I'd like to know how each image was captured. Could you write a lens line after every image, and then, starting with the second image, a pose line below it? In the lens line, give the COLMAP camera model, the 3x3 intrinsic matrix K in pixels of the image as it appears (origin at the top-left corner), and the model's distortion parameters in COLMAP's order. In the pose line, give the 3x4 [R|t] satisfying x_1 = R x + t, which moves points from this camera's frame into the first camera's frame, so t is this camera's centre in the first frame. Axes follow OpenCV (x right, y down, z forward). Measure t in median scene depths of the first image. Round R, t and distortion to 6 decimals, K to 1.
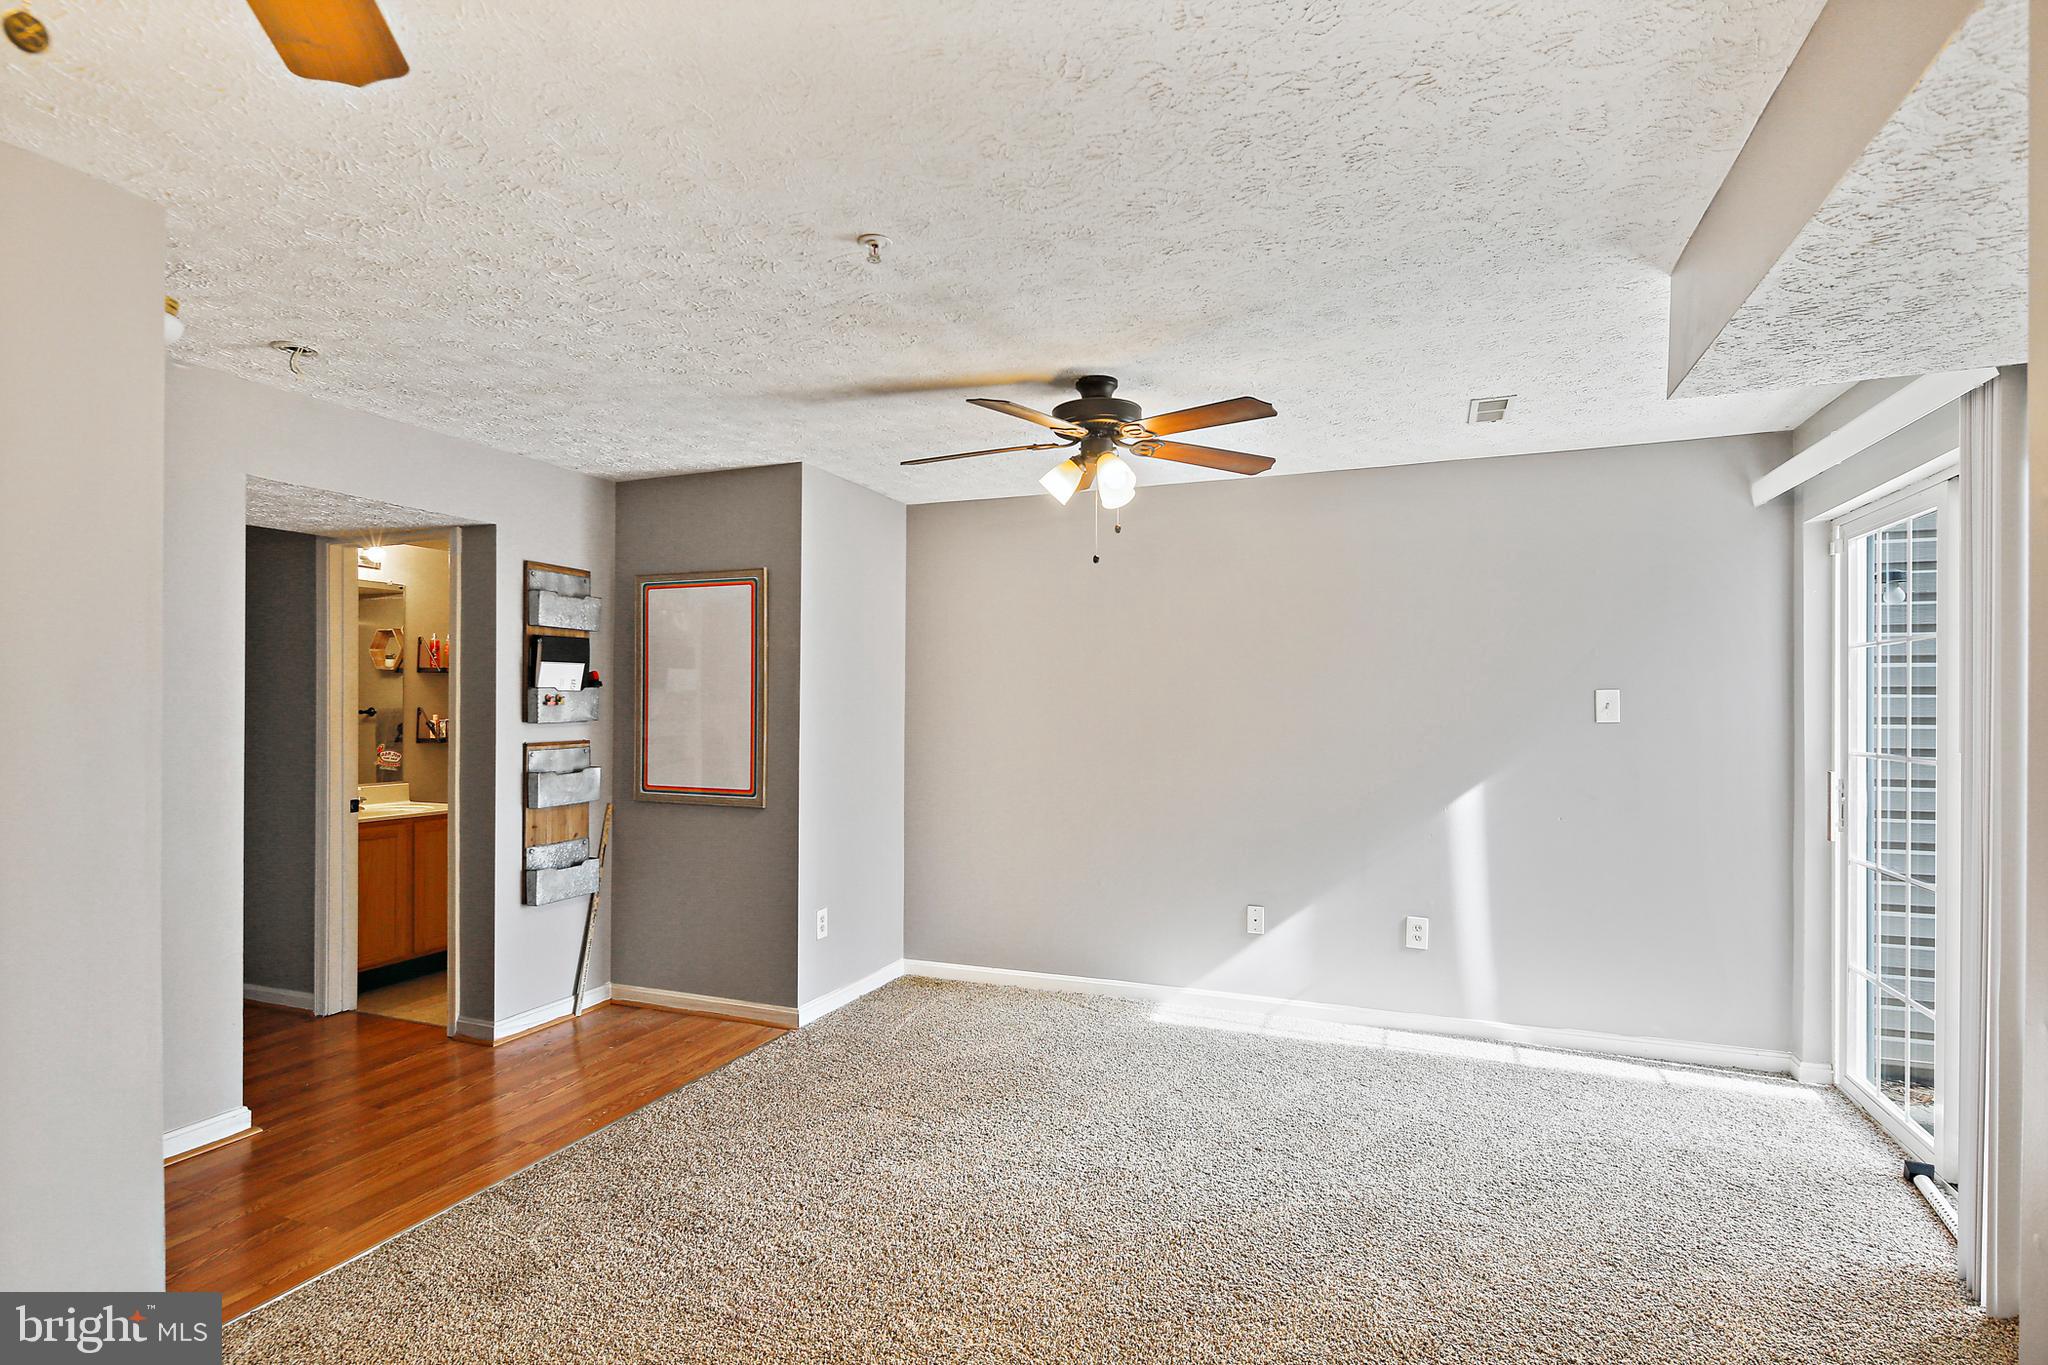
lens RADIAL K [[993.6, 0, 1019.8], [0, 993.6, 683.1], [0, 0, 1]] dist [0.002352, -0.002197]
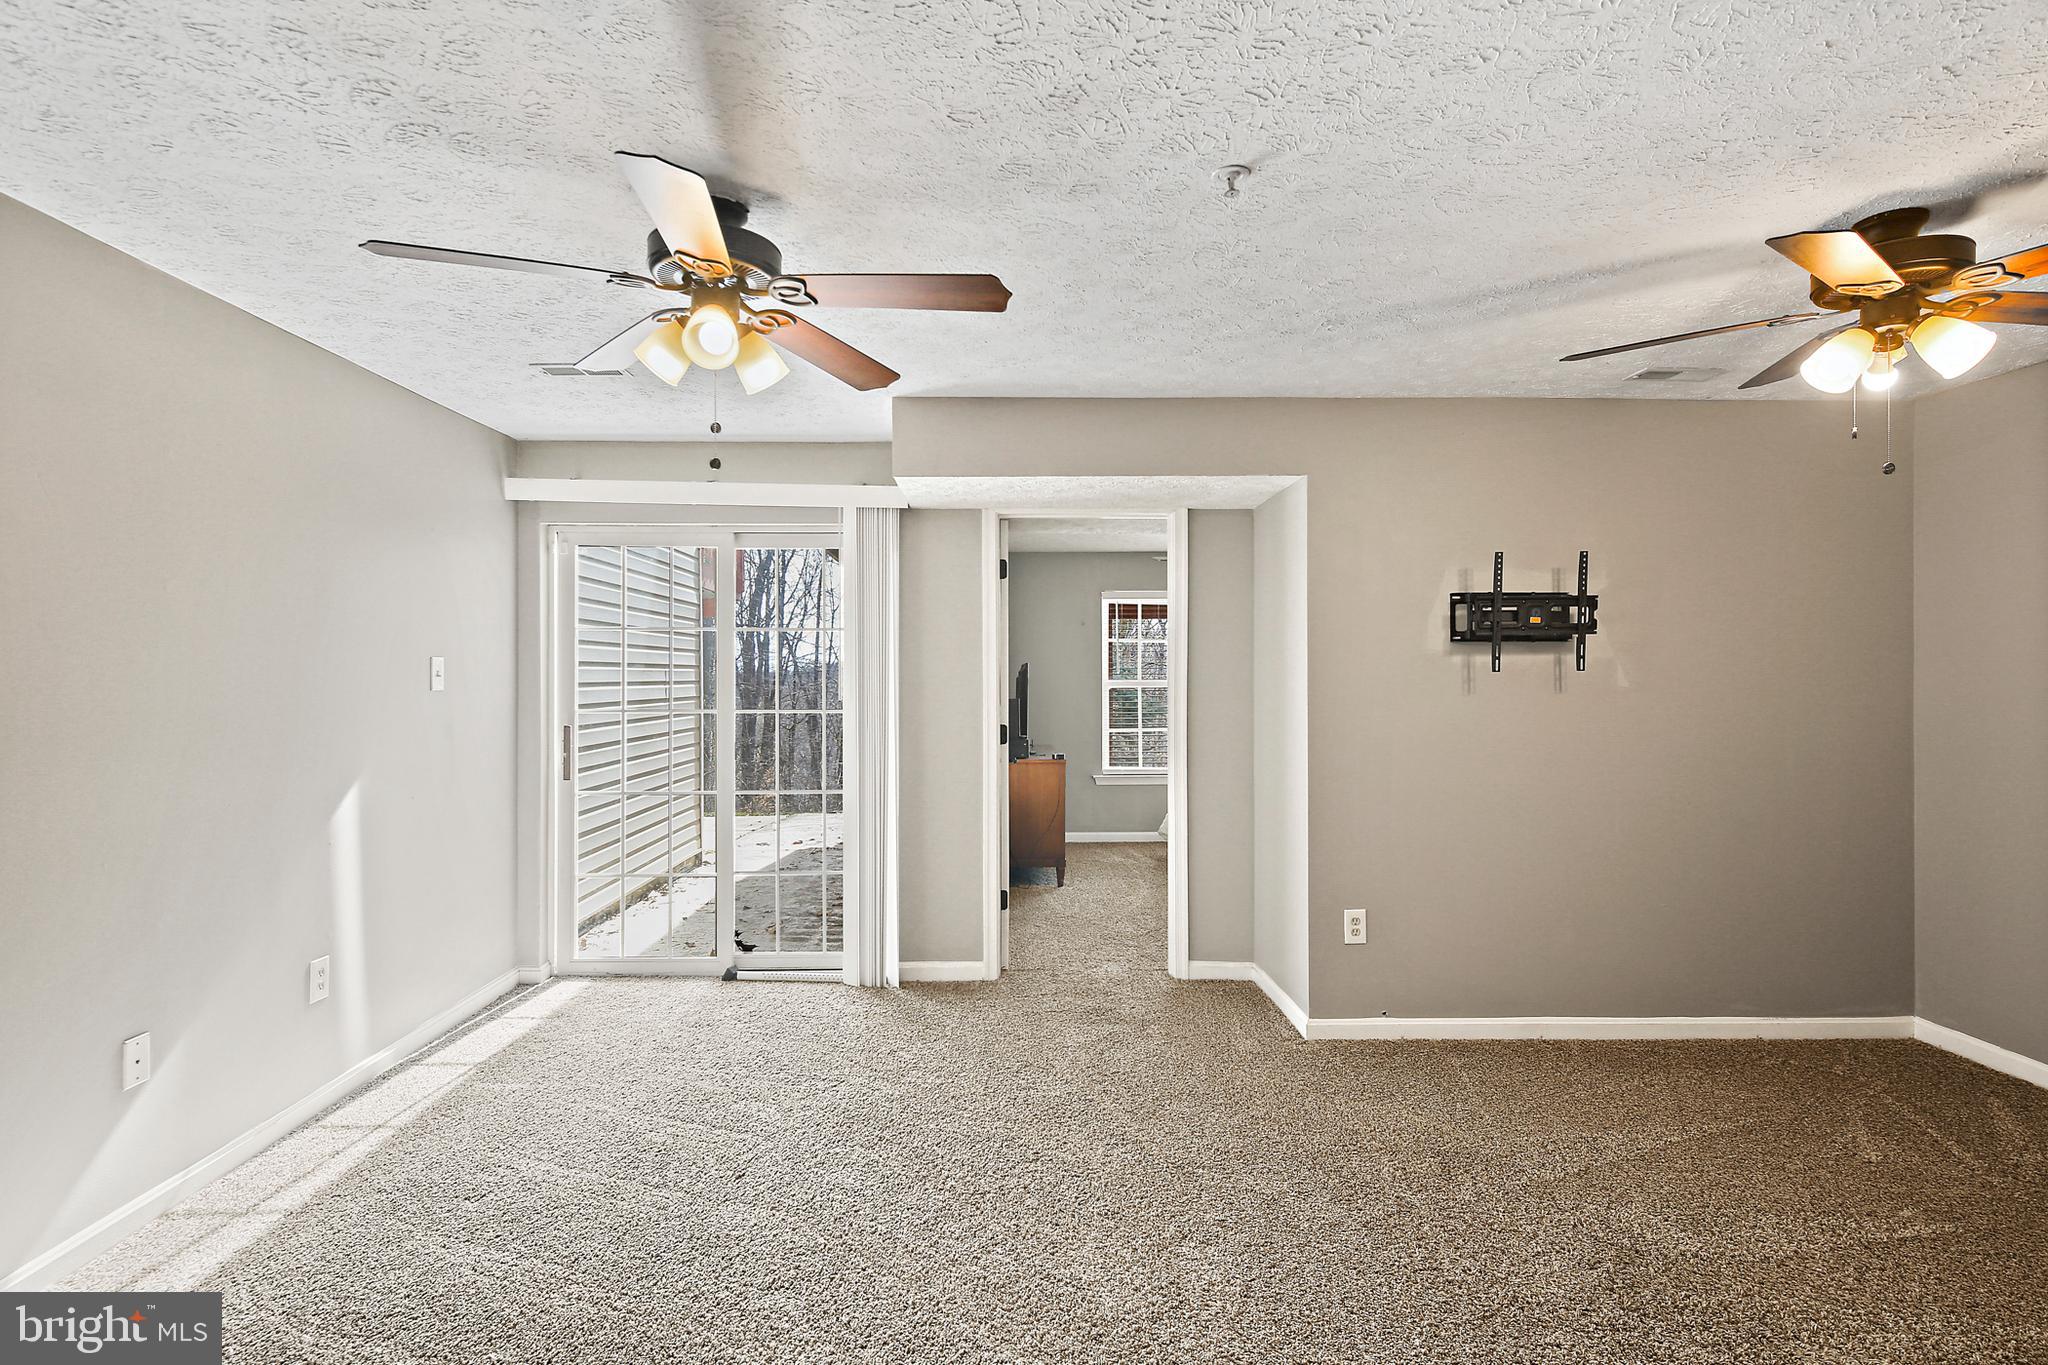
lens RADIAL K [[993.6, 0, 1019.8], [0, 993.6, 683.1], [0, 0, 1]] dist [0.002352, -0.002197]
pose [[-0.366772, -0.008133, 0.930275, -0.528800], [-0.021627, 0.999766, 0.000214, 0.018889], [-0.930059, -0.020041, -0.366862, 0.860734]]
